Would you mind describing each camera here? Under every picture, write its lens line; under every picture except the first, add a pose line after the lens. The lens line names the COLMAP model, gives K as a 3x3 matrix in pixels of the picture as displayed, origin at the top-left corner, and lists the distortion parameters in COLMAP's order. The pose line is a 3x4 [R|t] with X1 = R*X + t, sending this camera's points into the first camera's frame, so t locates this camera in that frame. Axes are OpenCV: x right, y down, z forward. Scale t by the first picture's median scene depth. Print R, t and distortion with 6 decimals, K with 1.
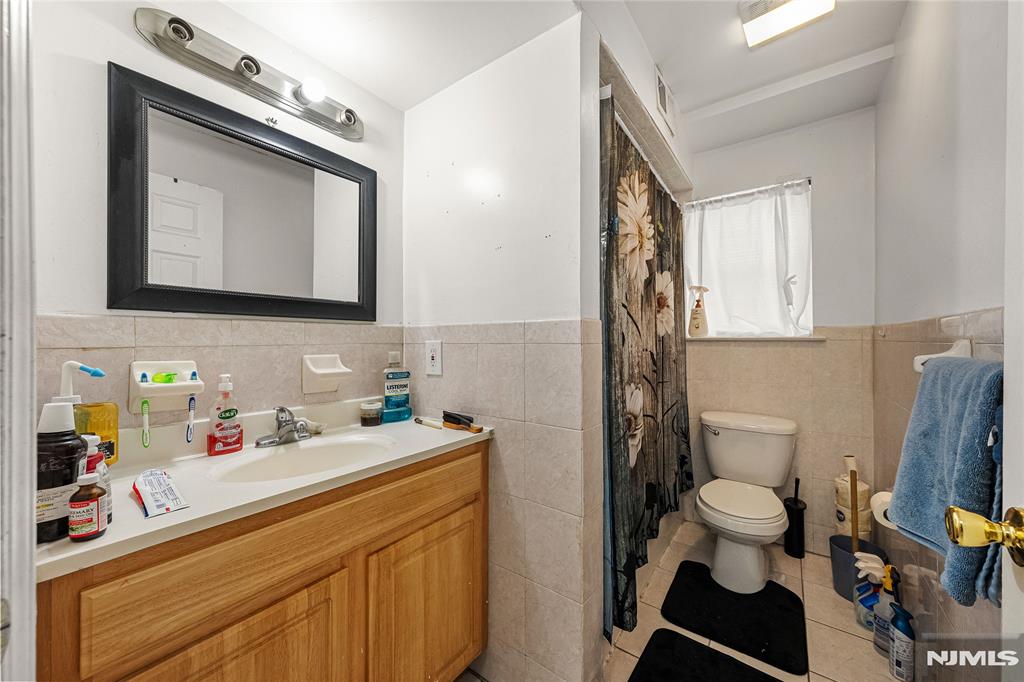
lens RADIAL K [[376.8, 0, 510.5], [0, 376.8, 341.7], [0, 0, 1]] dist [0.000941, -0.000140]
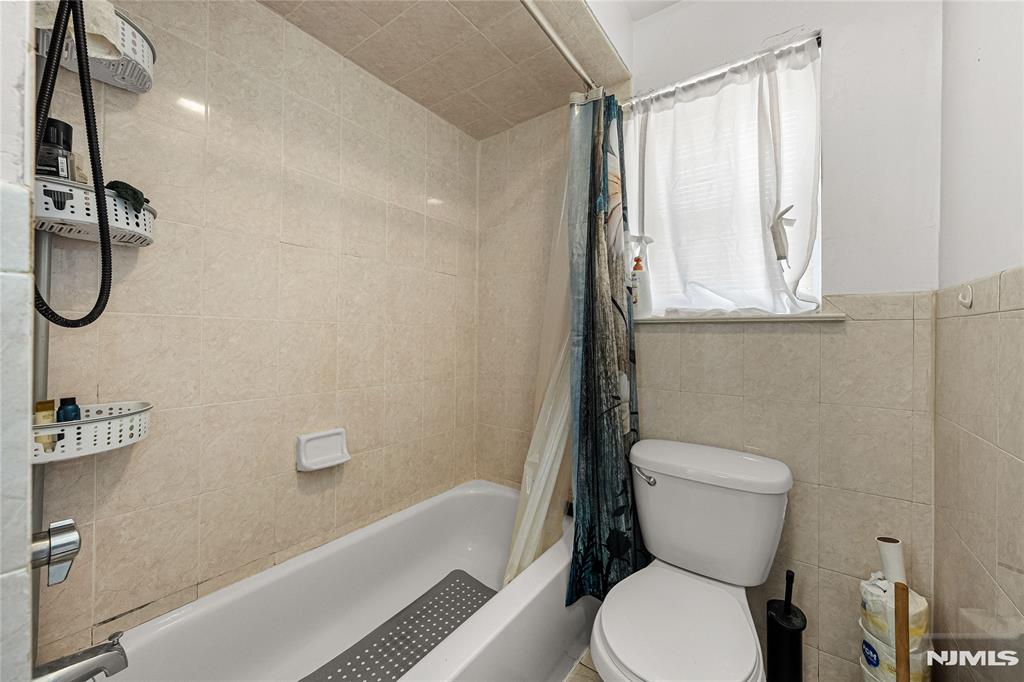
lens RADIAL K [[386.1, 0, 511.9], [0, 386.1, 338.7], [0, 0, 1]] dist [-0.002134, 0.000190]
pose [[0.999960, 0.005588, 0.007017, 0.325111], [-0.005643, 0.999953, 0.007876, 0.020610], [-0.006973, -0.007916, 0.999944, 0.413972]]
